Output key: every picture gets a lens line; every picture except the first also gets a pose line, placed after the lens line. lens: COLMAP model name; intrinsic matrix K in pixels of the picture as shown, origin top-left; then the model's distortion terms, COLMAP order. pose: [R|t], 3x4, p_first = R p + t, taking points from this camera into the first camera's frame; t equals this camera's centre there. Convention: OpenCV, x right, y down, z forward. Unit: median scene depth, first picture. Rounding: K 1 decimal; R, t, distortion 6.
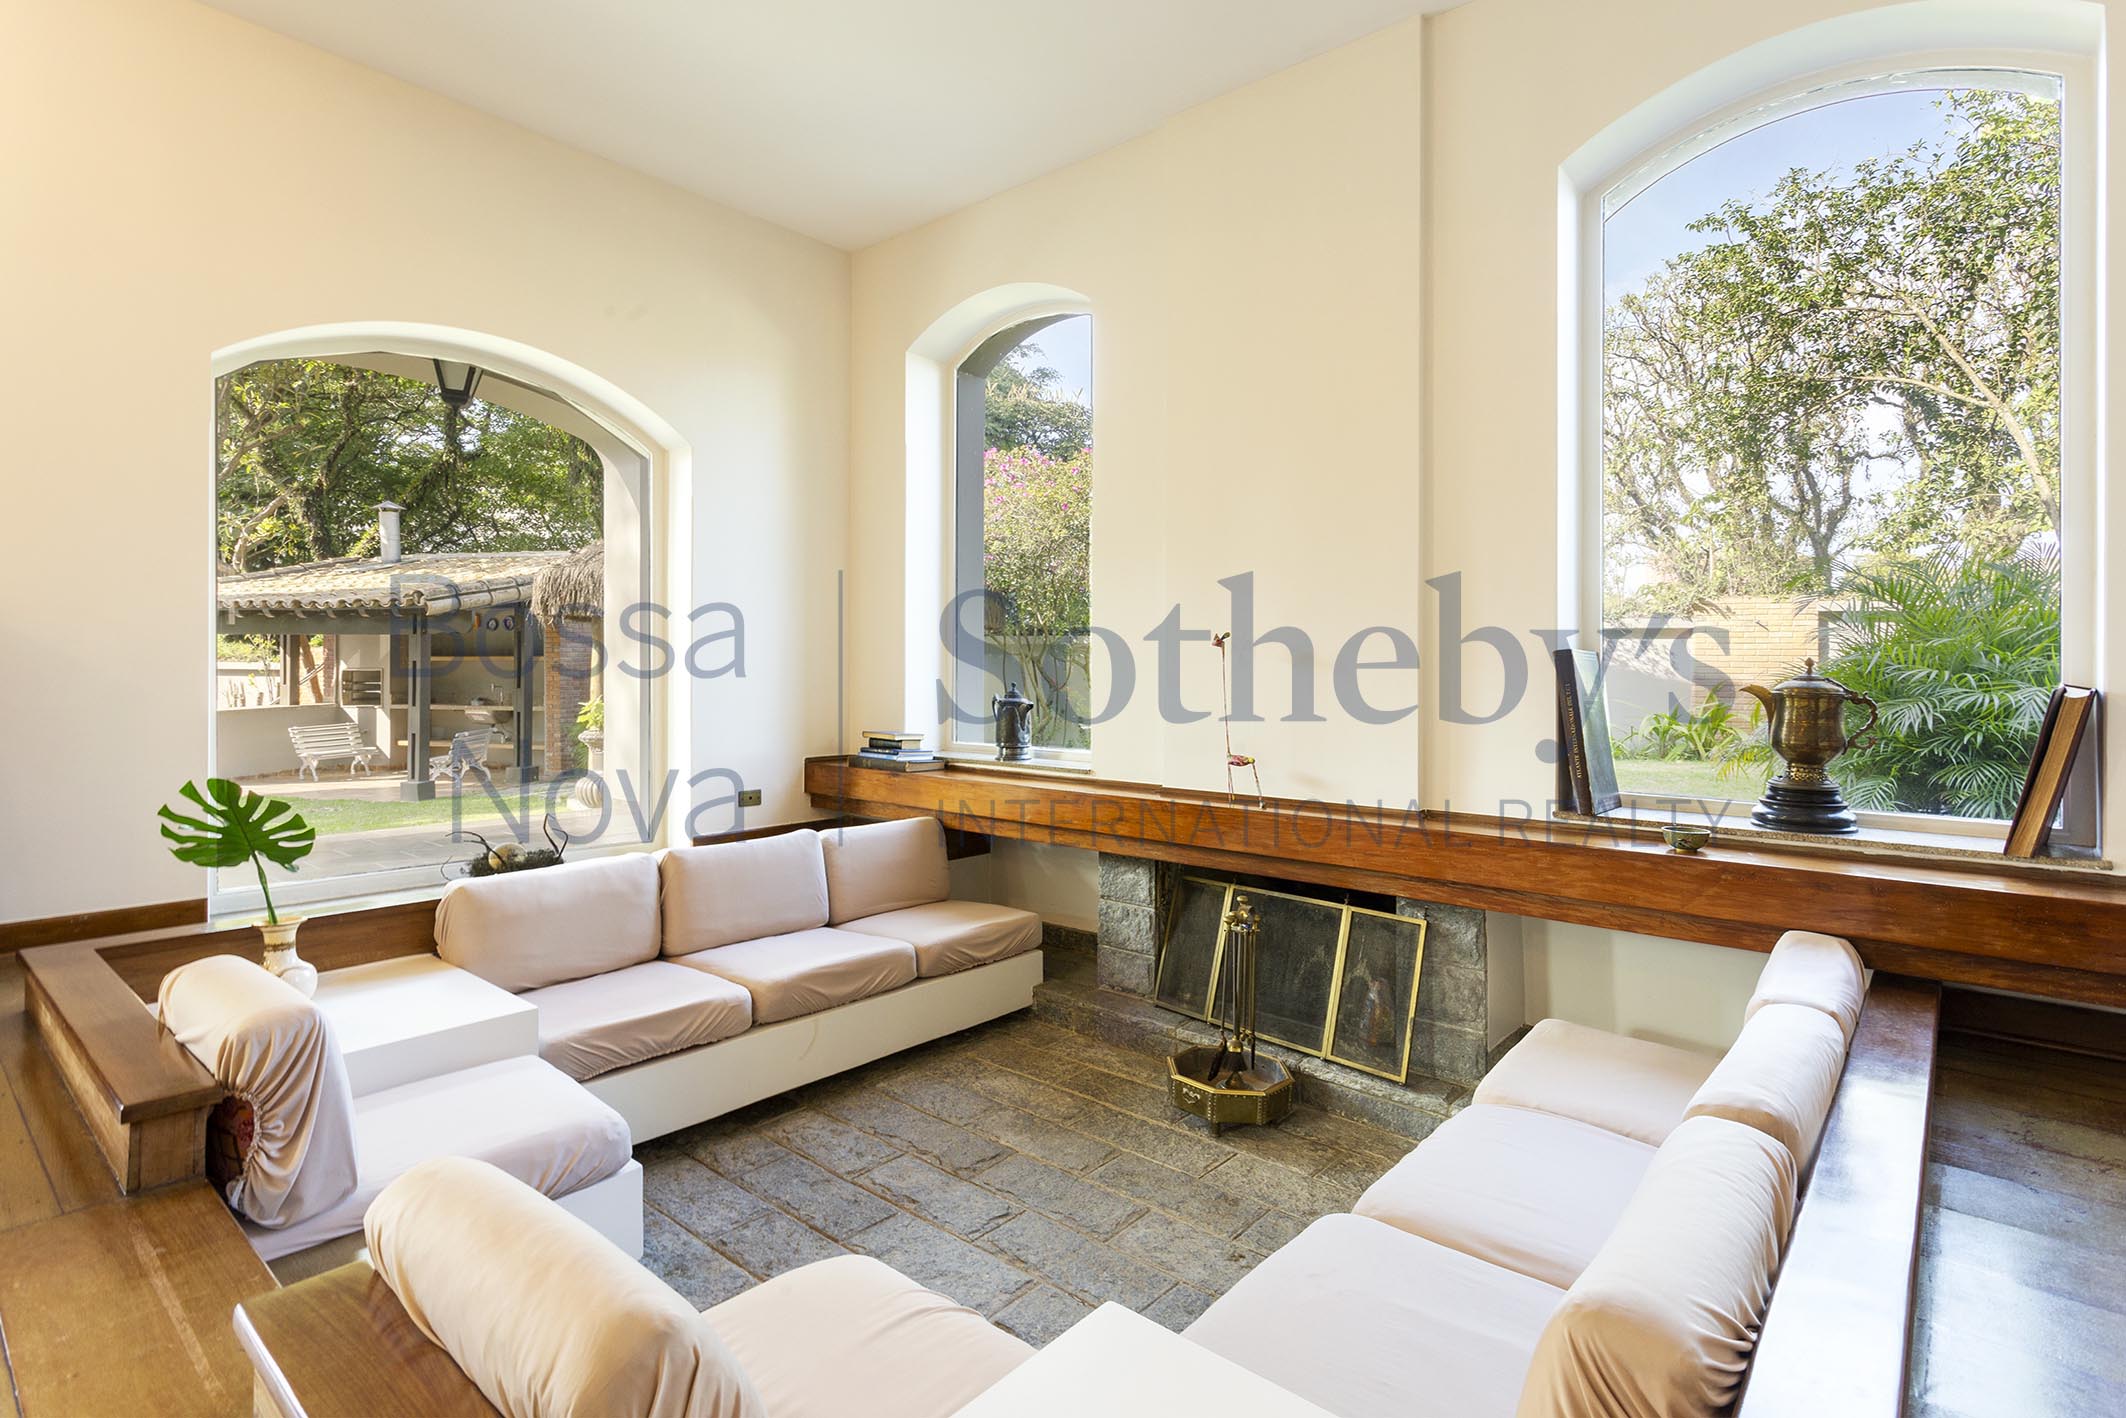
lens RADIAL K [[1029.4, 0, 1061.2], [0, 1029.4, 672.9], [0, 0, 1]] dist [0.034779, 0.000318]
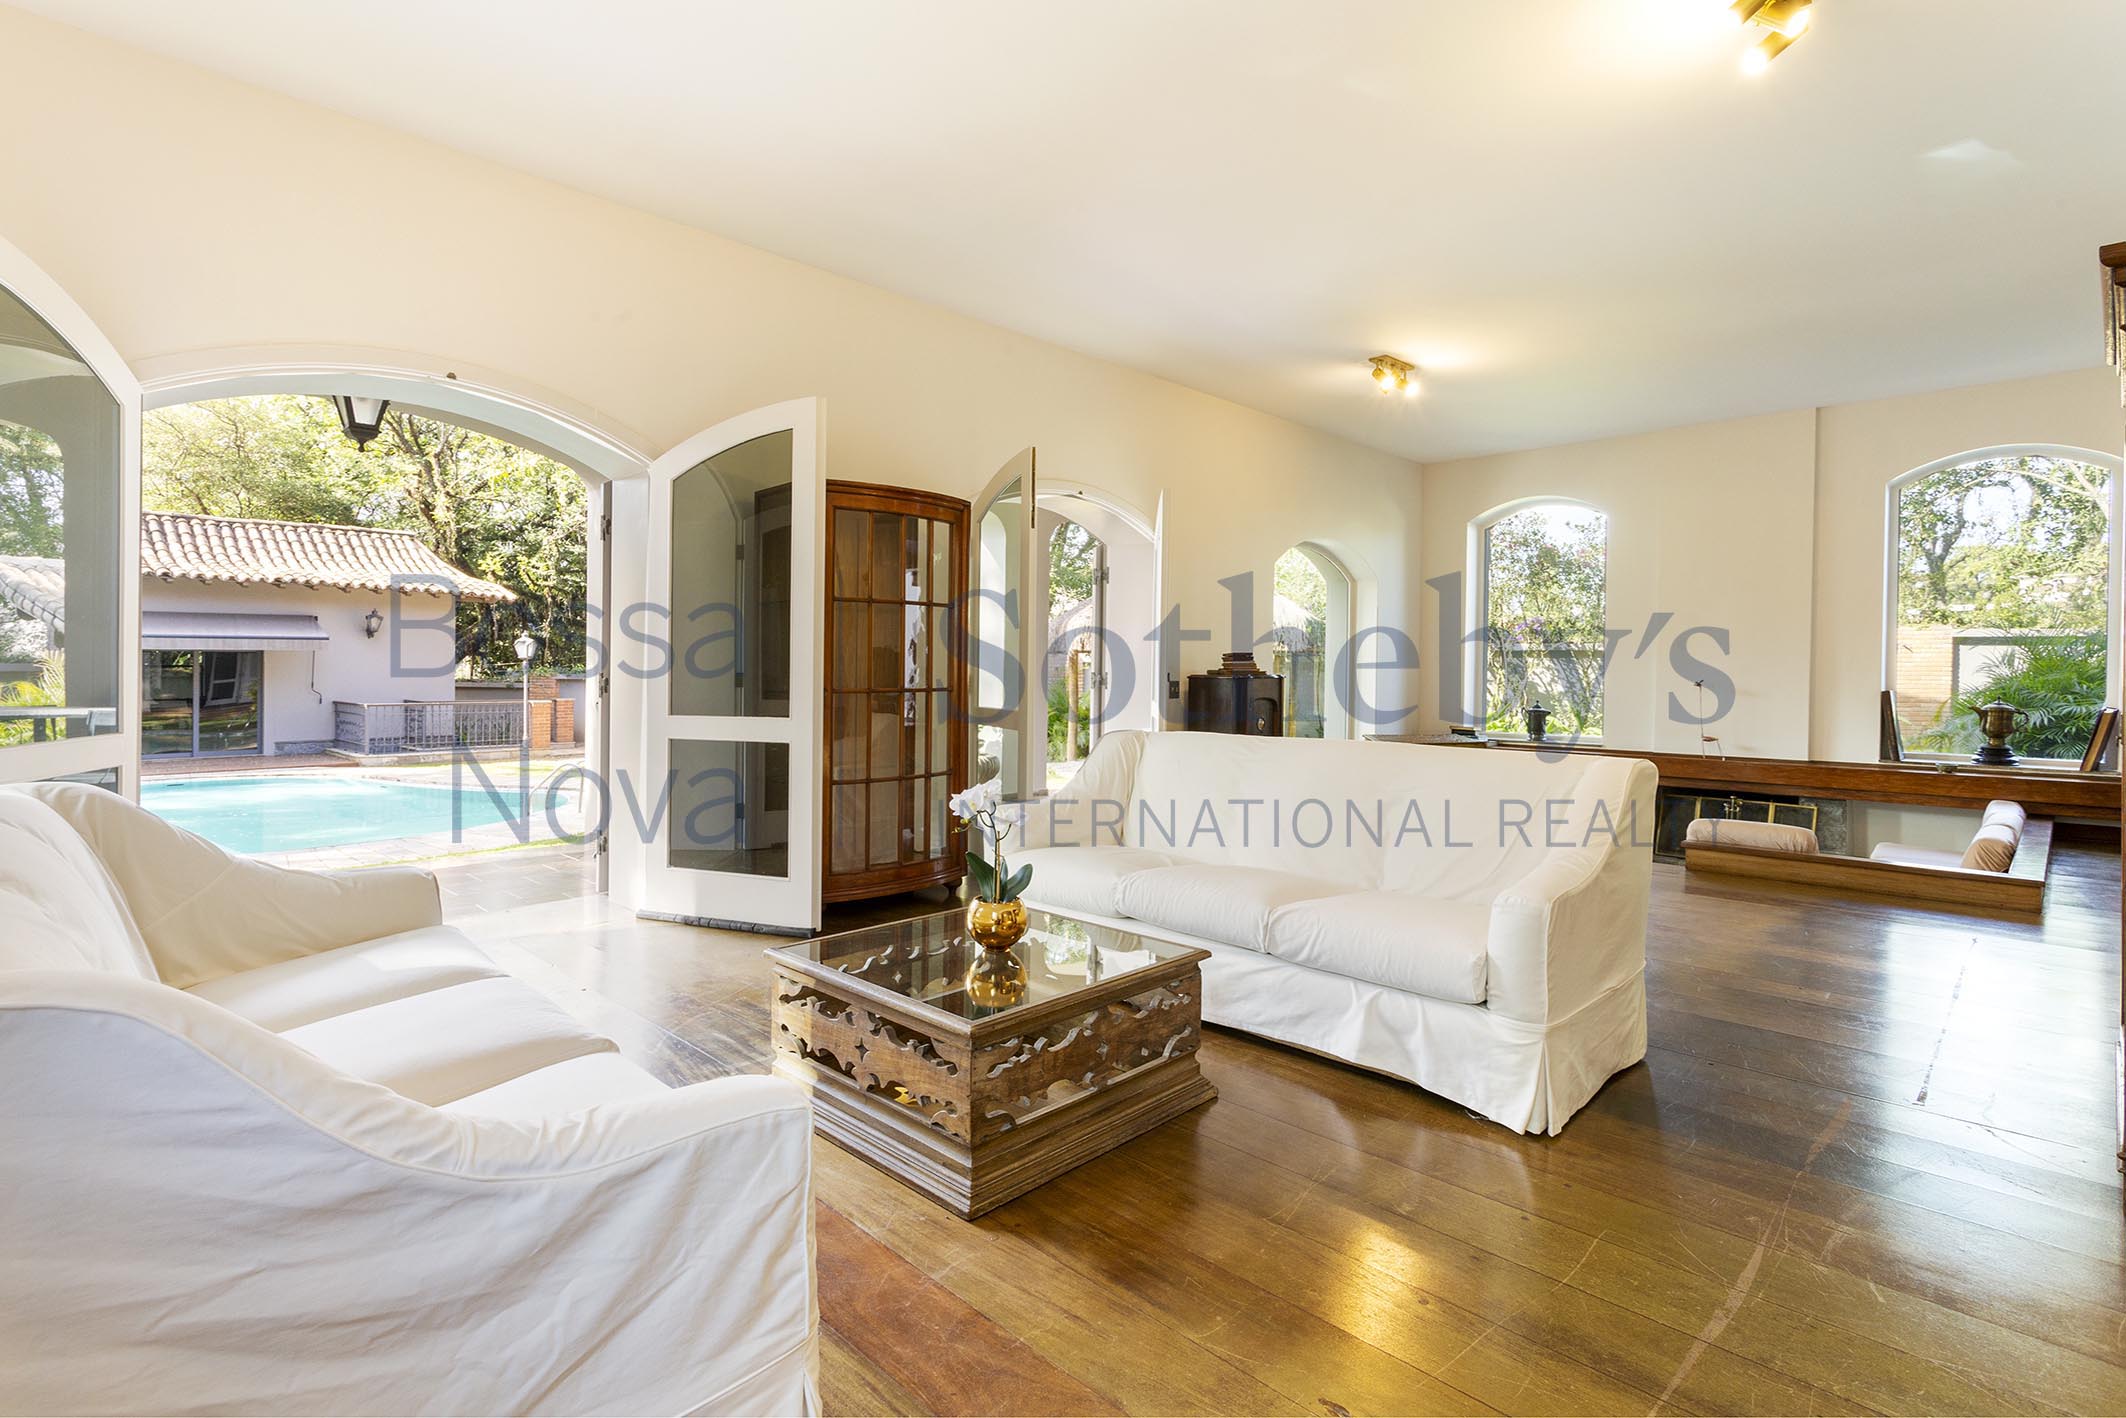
lens RADIAL K [[1029.4, 0, 1061.2], [0, 1029.4, 672.9], [0, 0, 1]] dist [0.034779, 0.000318]
pose [[0.998585, -0.002767, -0.053100, -1.222077], [0.002956, 0.999990, 0.003470, -0.074965], [0.053090, -0.003622, 0.998583, -1.445514]]
